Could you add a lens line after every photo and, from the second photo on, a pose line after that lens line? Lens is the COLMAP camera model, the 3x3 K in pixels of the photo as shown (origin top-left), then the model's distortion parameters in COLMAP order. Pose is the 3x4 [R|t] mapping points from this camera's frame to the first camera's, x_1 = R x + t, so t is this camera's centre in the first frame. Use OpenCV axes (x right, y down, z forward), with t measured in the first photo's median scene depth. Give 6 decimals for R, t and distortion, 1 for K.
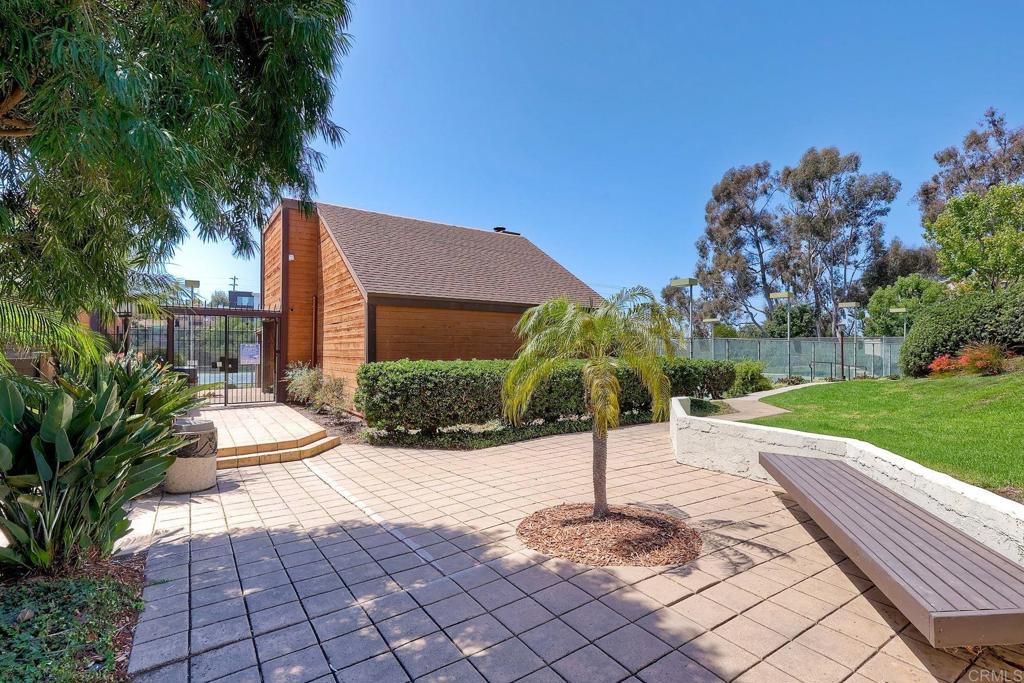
lens RADIAL K [[479.7, 0, 516.3], [0, 479.7, 350.6], [0, 0, 1]] dist [0.002558, -0.001015]
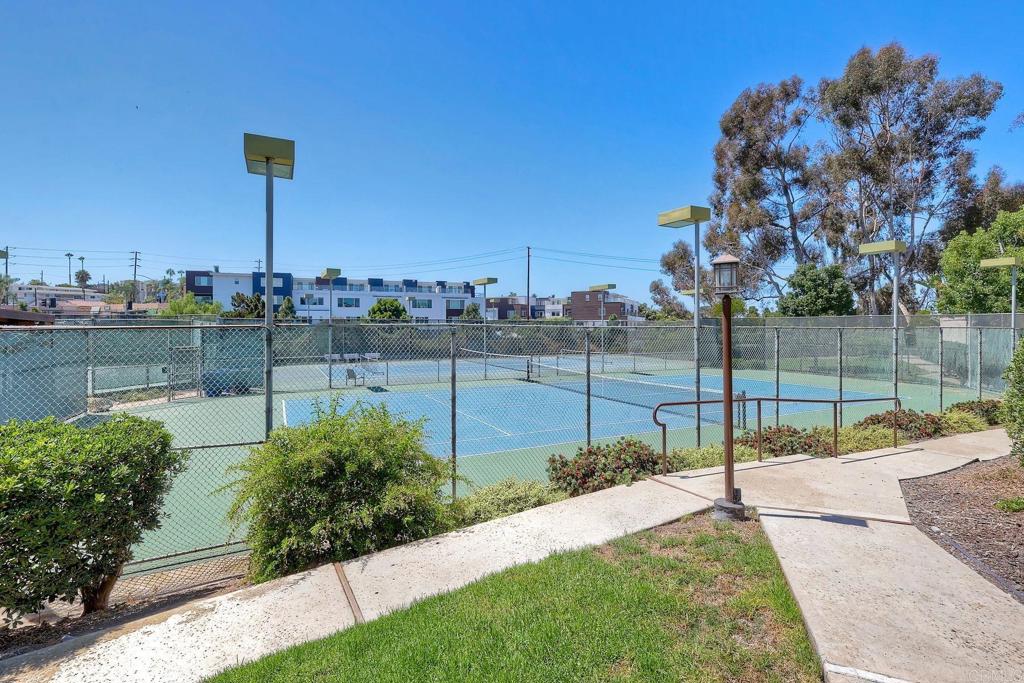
lens RADIAL K [[479.7, 0, 505.4], [0, 479.7, 330.5], [0, 0, 1]] dist [0.002558, -0.001015]
pose [[0.991772, -0.001752, -0.128003, 0.176200], [0.001263, 0.999992, -0.003906, -0.004161], [0.128009, 0.003712, 0.991766, 0.219874]]
